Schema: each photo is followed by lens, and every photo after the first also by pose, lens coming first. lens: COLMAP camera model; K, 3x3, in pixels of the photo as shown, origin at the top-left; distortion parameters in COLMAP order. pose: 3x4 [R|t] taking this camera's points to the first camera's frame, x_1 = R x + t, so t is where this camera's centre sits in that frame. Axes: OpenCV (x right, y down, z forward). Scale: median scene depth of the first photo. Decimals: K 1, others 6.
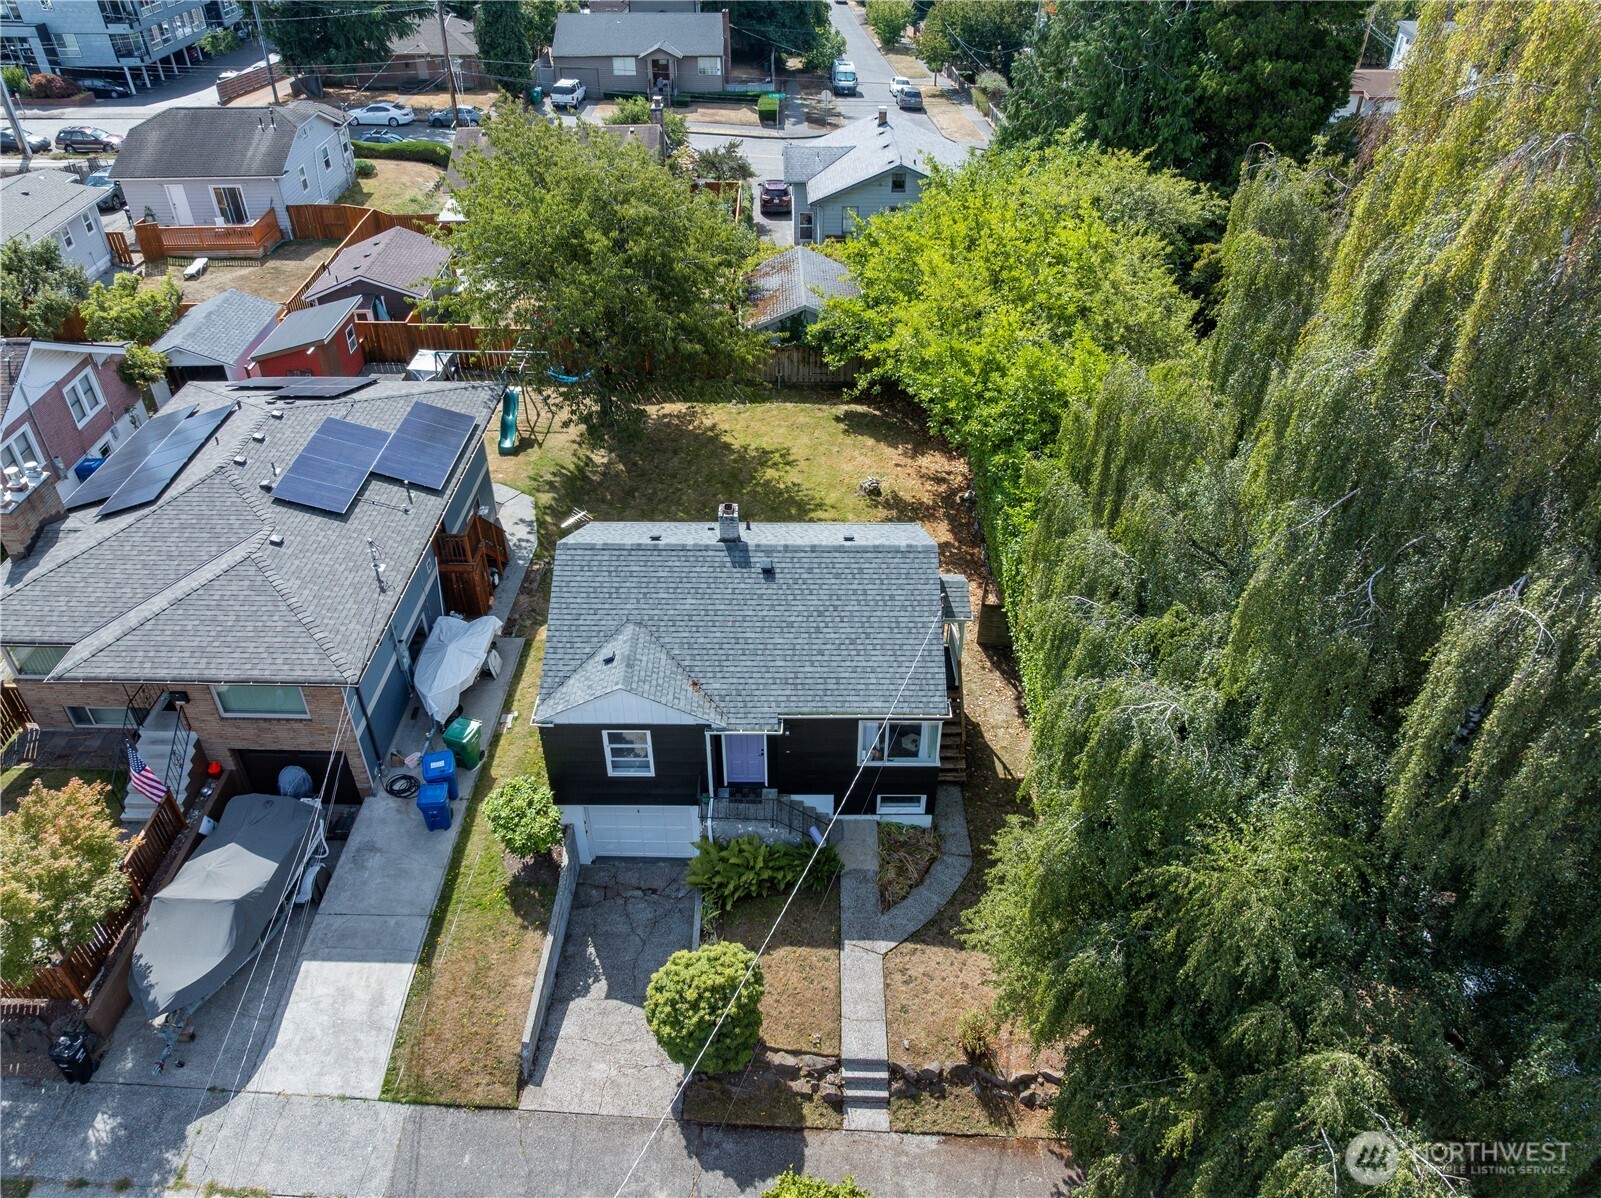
lens RADIAL K [[1124.3, 0, 801.1], [0, 1124.3, 601.0], [0, 0, 1]] dist [-0.032214, -0.013570]
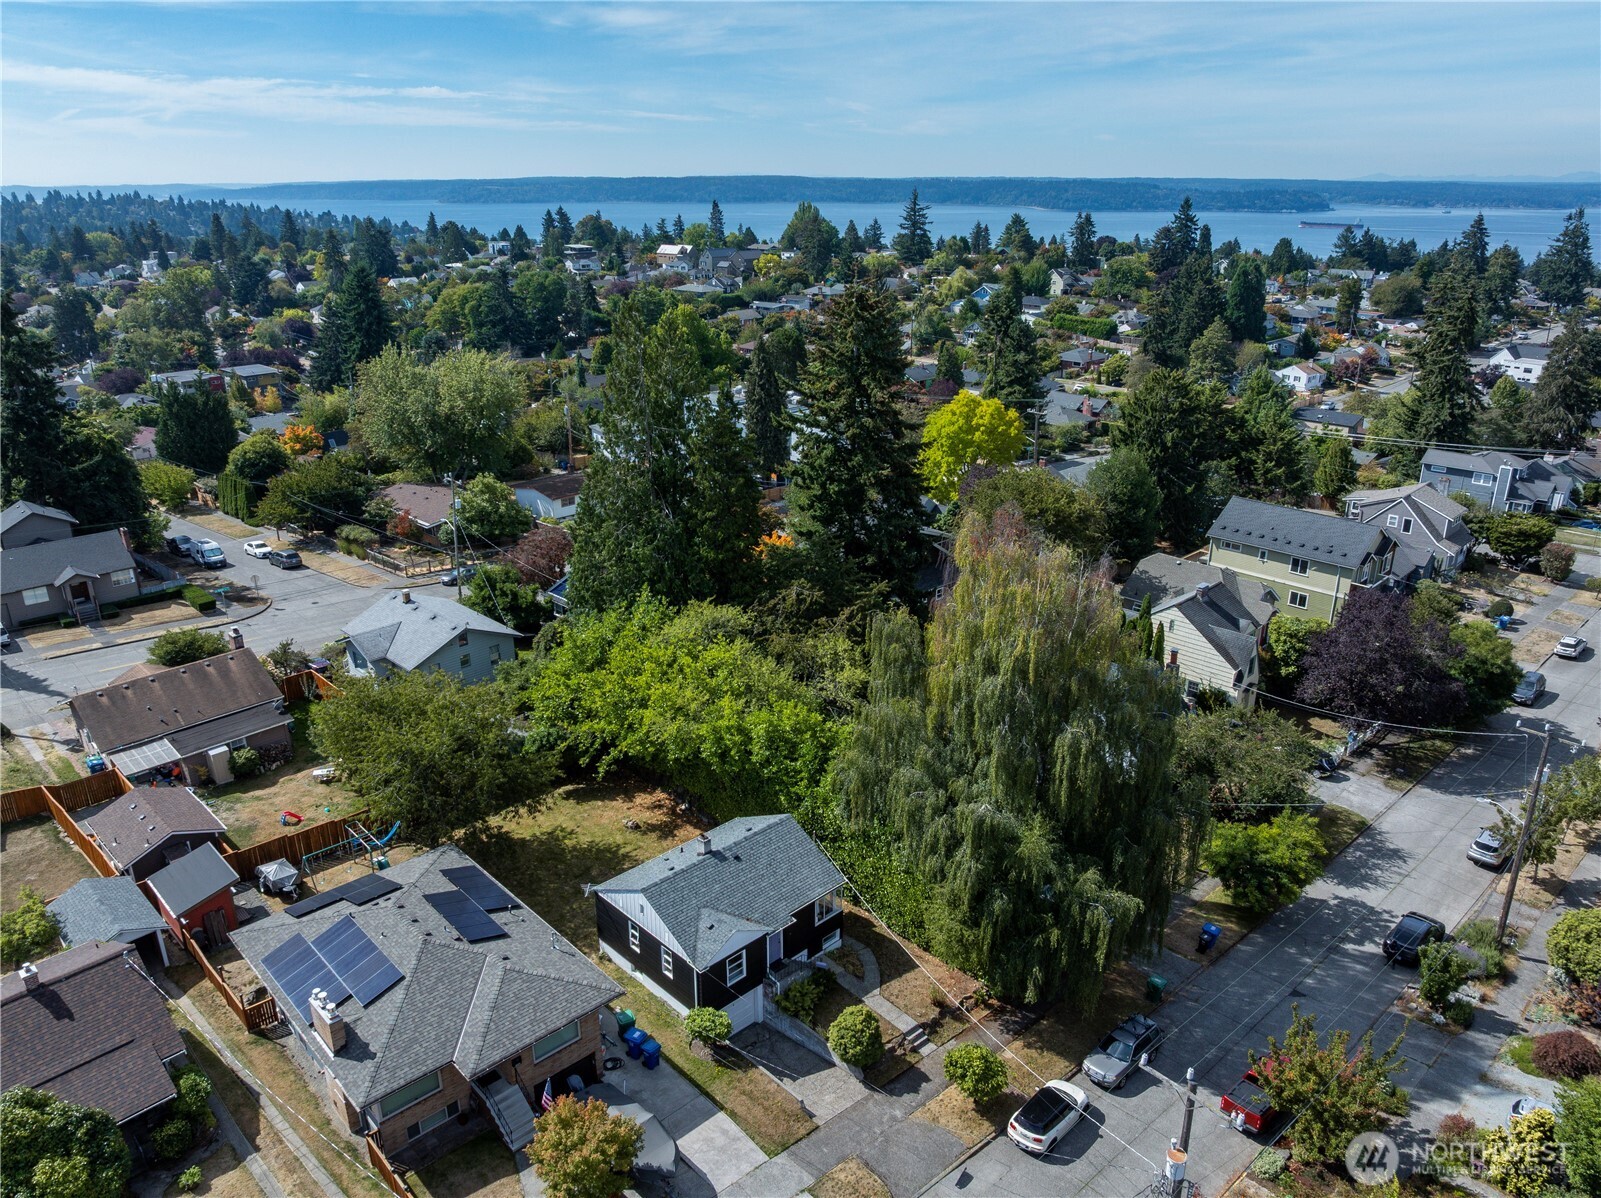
lens RADIAL K [[1124.3, 0, 799.6], [0, 1124.3, 601.3], [0, 0, 1]] dist [-0.032214, -0.013570]
pose [[0.719088, -0.248548, 0.648951, -1.259460], [0.417437, 0.901085, -0.117438, -0.174180], [-0.555571, 0.355345, 0.751712, -0.796920]]
